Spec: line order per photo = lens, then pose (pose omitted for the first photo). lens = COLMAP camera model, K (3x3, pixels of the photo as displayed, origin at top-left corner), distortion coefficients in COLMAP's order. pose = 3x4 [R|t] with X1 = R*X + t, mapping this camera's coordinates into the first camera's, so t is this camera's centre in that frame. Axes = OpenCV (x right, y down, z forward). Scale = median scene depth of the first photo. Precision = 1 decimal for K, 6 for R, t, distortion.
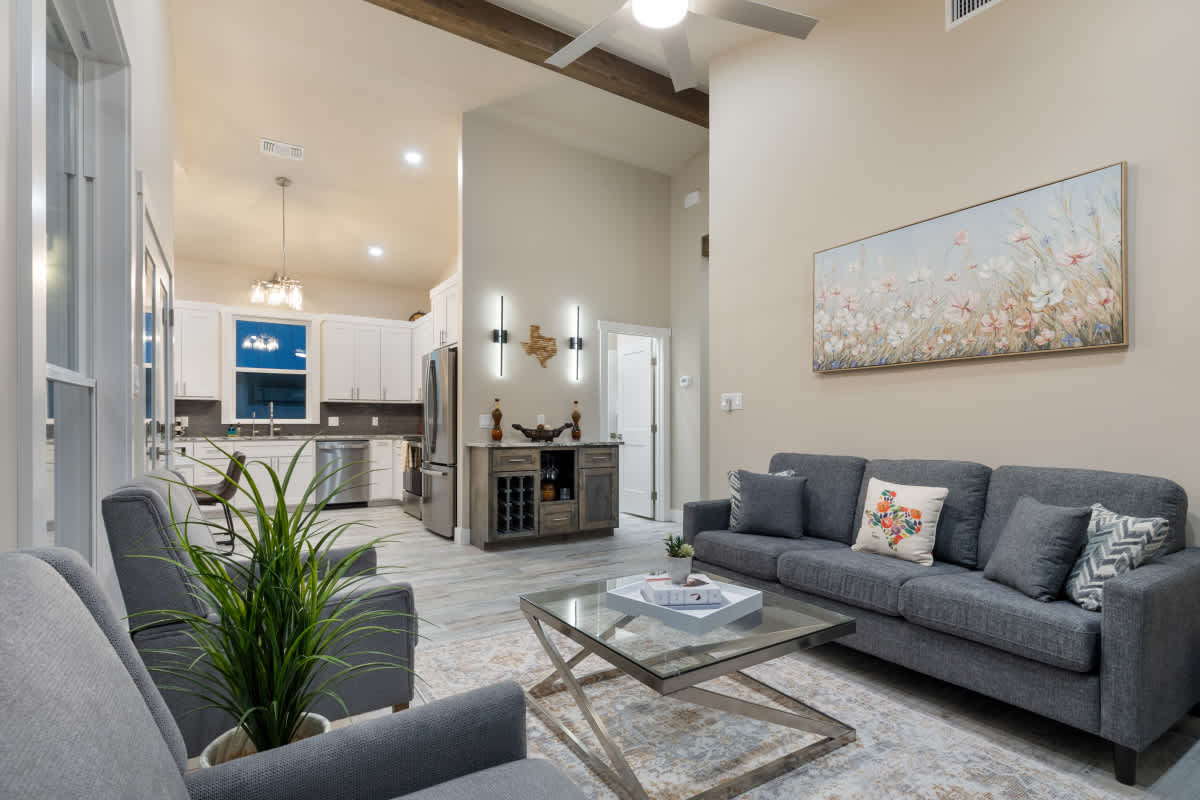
lens RADIAL K [[577.2, 0, 601.9], [0, 577.2, 425.0], [0, 0, 1]] dist [0.001060, 0.000137]
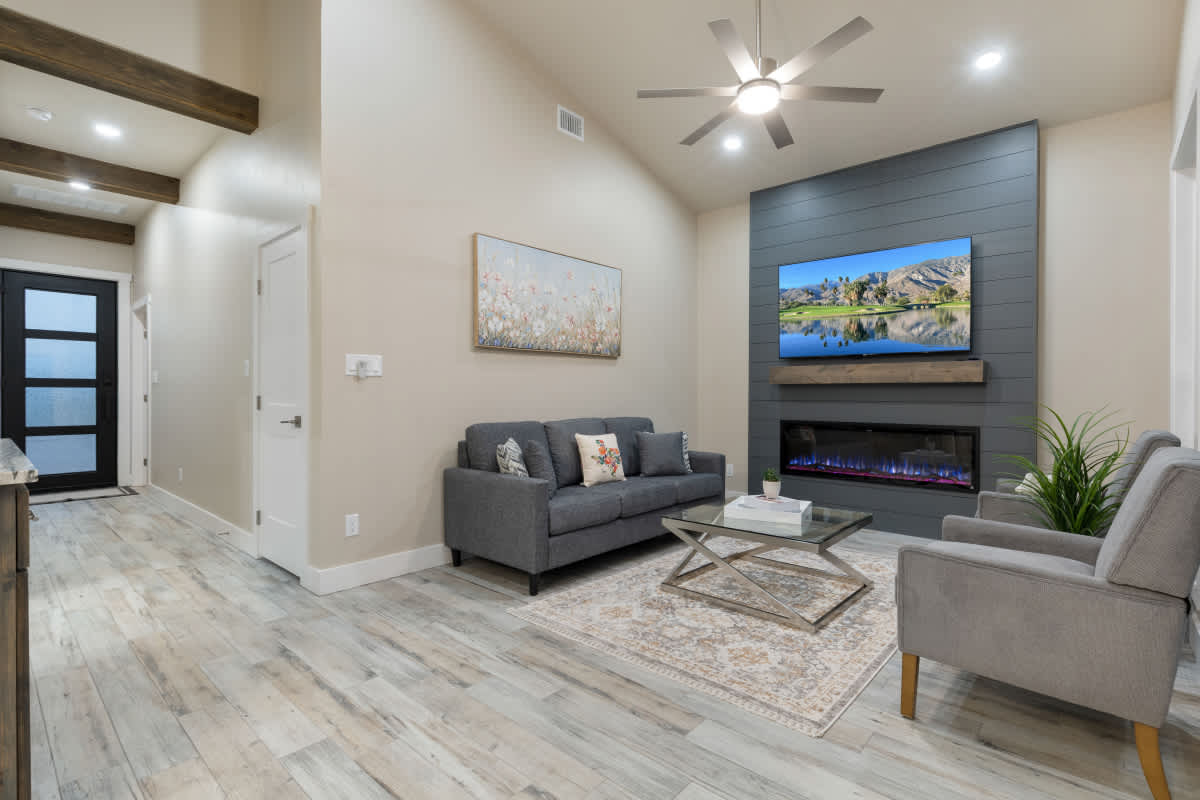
lens RADIAL K [[567.9, 0, 596.5], [0, 567.9, 395.9], [0, 0, 1]] dist [0.001430, -0.000008]
pose [[-0.265640, -0.004756, 0.964061, -0.842626], [-0.001955, 0.999988, 0.004394, -0.005436], [-0.964070, -0.000718, -0.265646, 1.294839]]
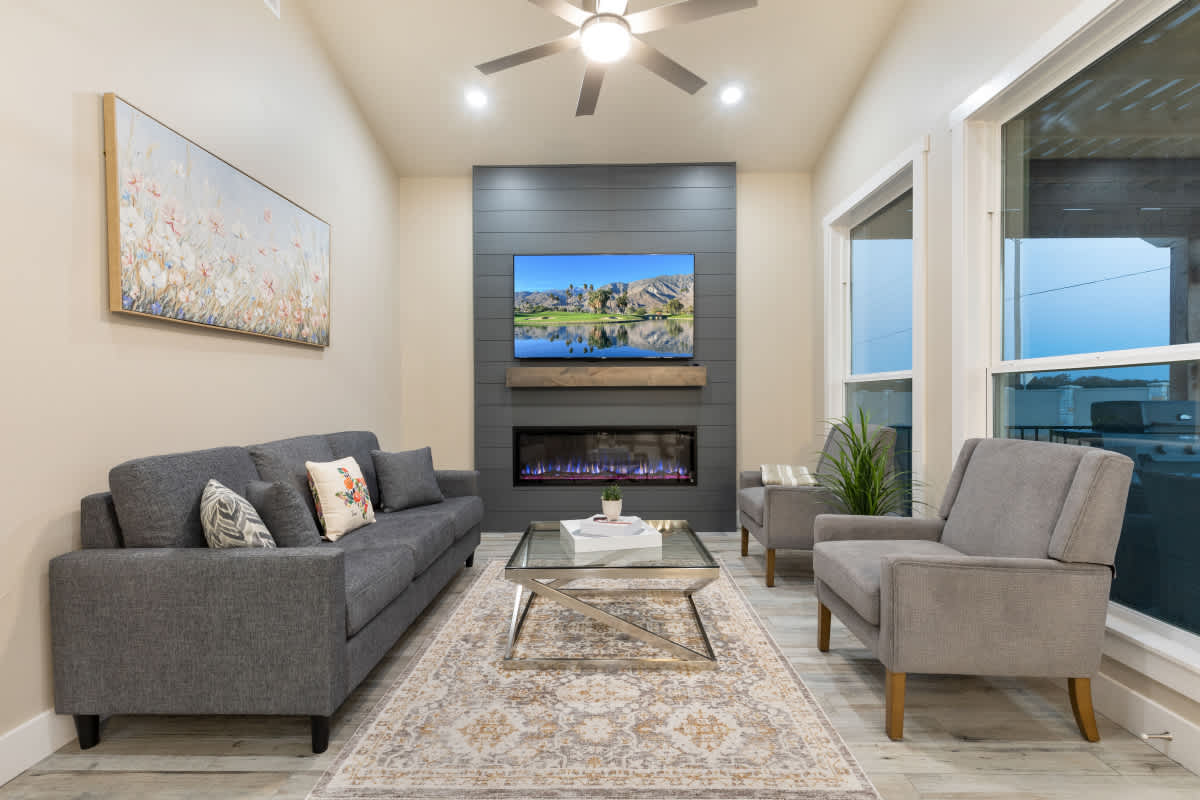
lens RADIAL K [[565.5, 0, 601.1], [0, 565.5, 404.1], [0, 0, 1]] dist [0.000562, -0.000226]
pose [[-0.834285, -0.004212, 0.551317, -0.389243], [0.004583, 0.999883, 0.014574, -0.008634], [-0.551314, 0.014685, -0.834169, 1.457207]]
